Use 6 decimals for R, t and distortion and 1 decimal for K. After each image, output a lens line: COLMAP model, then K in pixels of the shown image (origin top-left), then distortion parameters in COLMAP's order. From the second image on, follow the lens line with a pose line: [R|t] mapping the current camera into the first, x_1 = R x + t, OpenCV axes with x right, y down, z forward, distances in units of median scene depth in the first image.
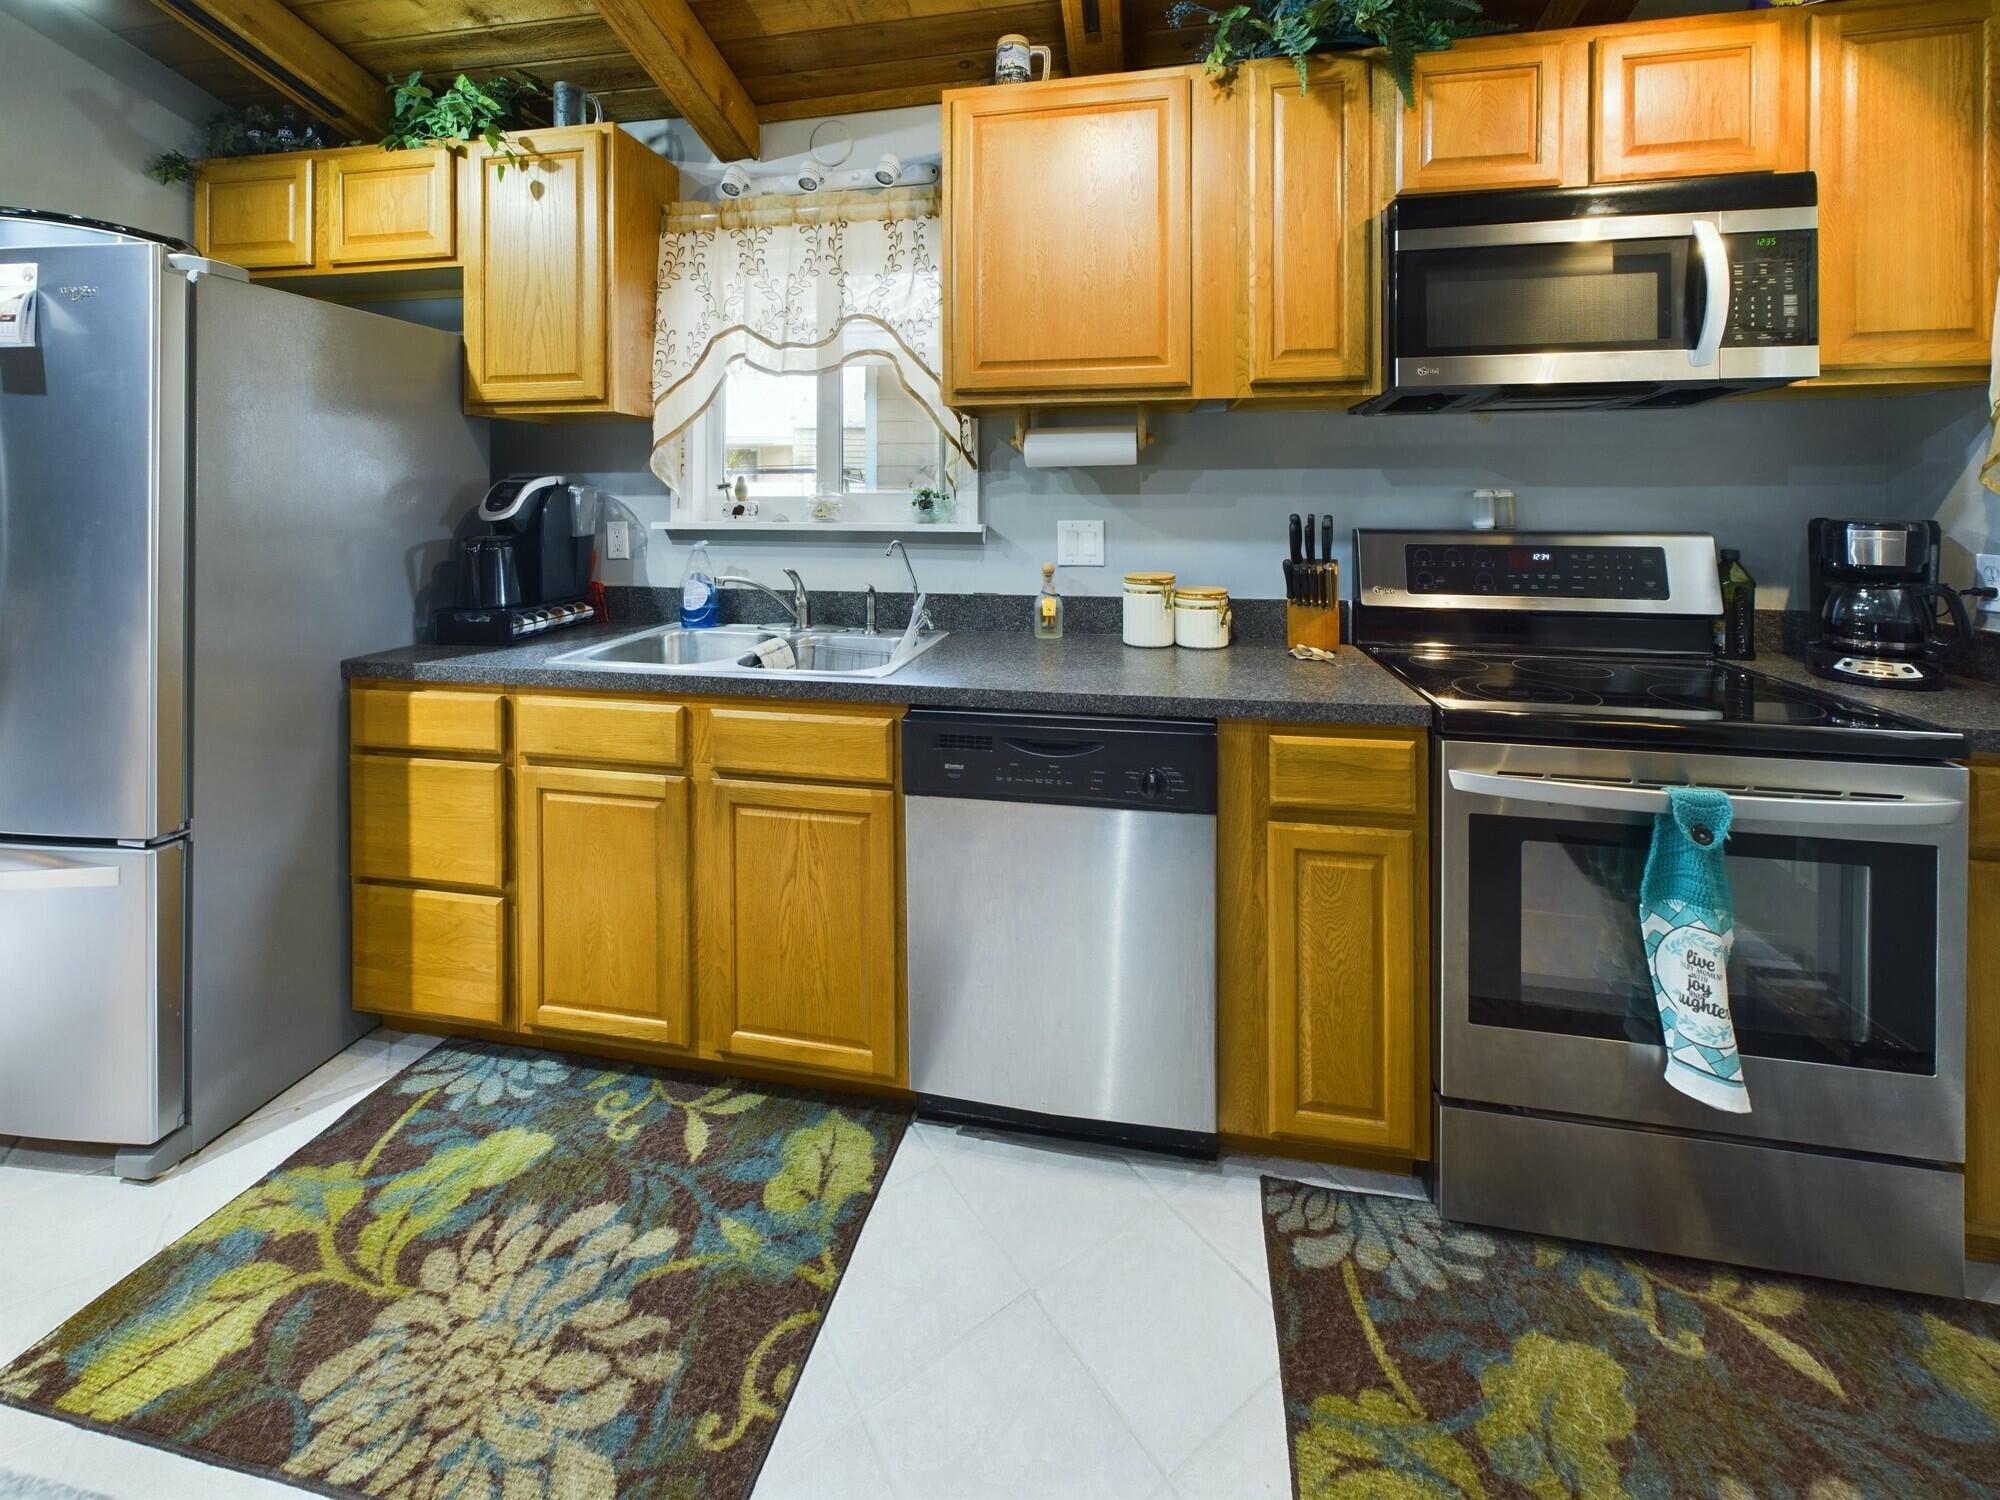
lens RADIAL K [[745.9, 0, 1000.0], [0, 745.9, 750.0], [0, 0, 1]] dist [0.000666, -0.000270]
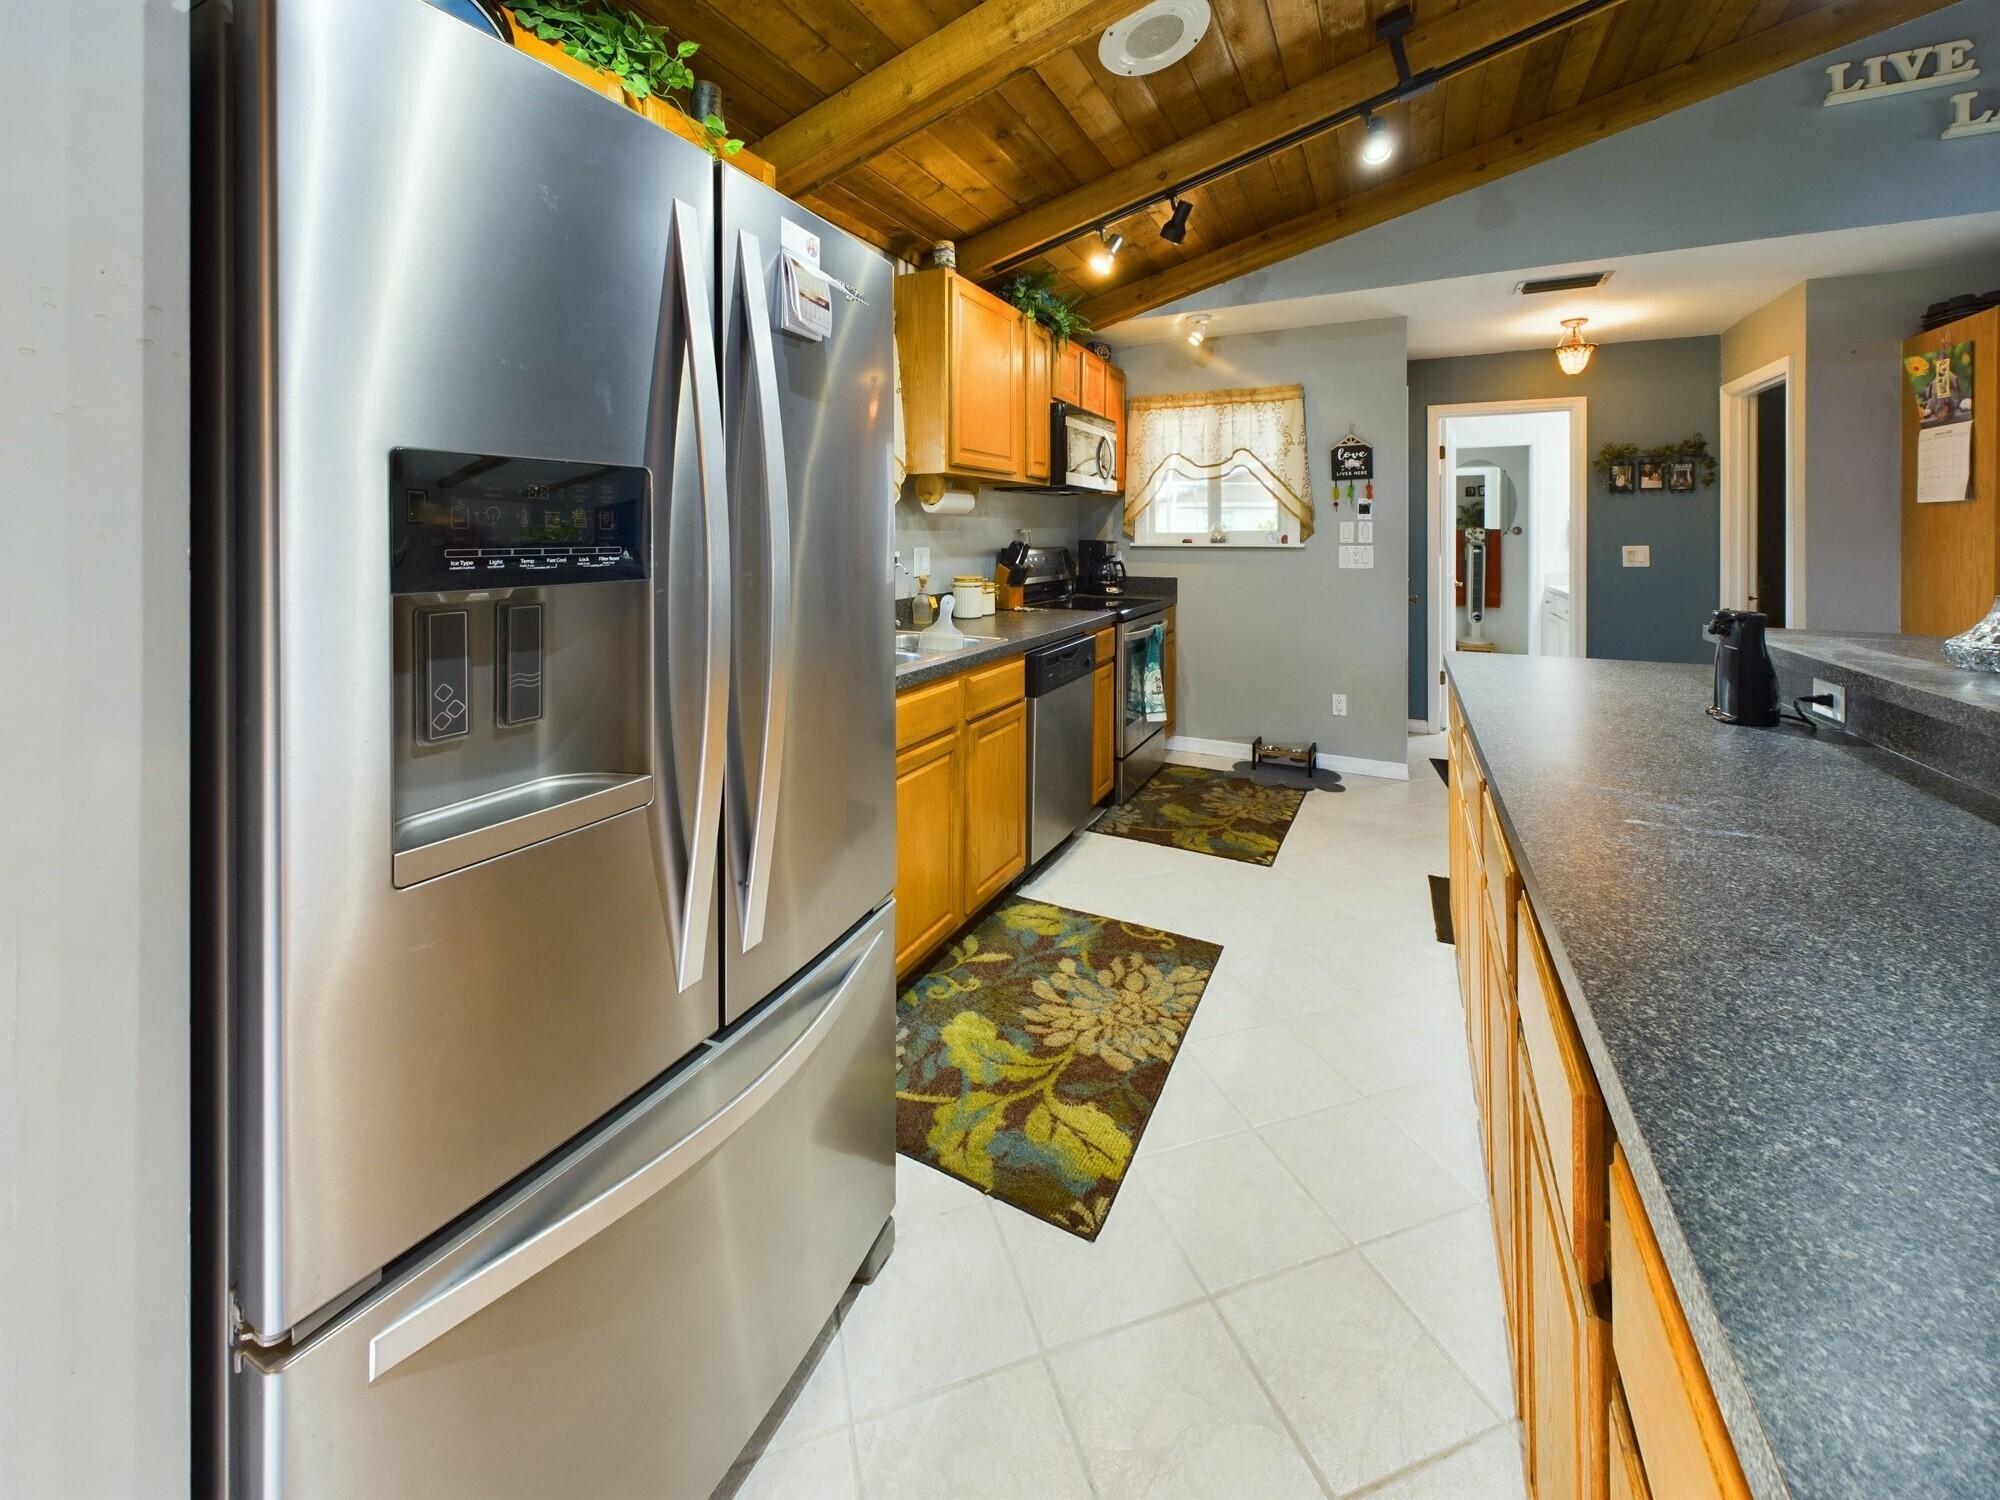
lens RADIAL K [[805.1, 0, 1000.6], [0, 805.1, 738.7], [0, 0, 1]] dist [0.001343, 0.000158]
pose [[0.261560, -0.242592, 0.934203, -2.196058], [0.310149, 0.937691, 0.156662, -0.162357], [-0.913999, 0.248765, 0.320502, 0.450356]]
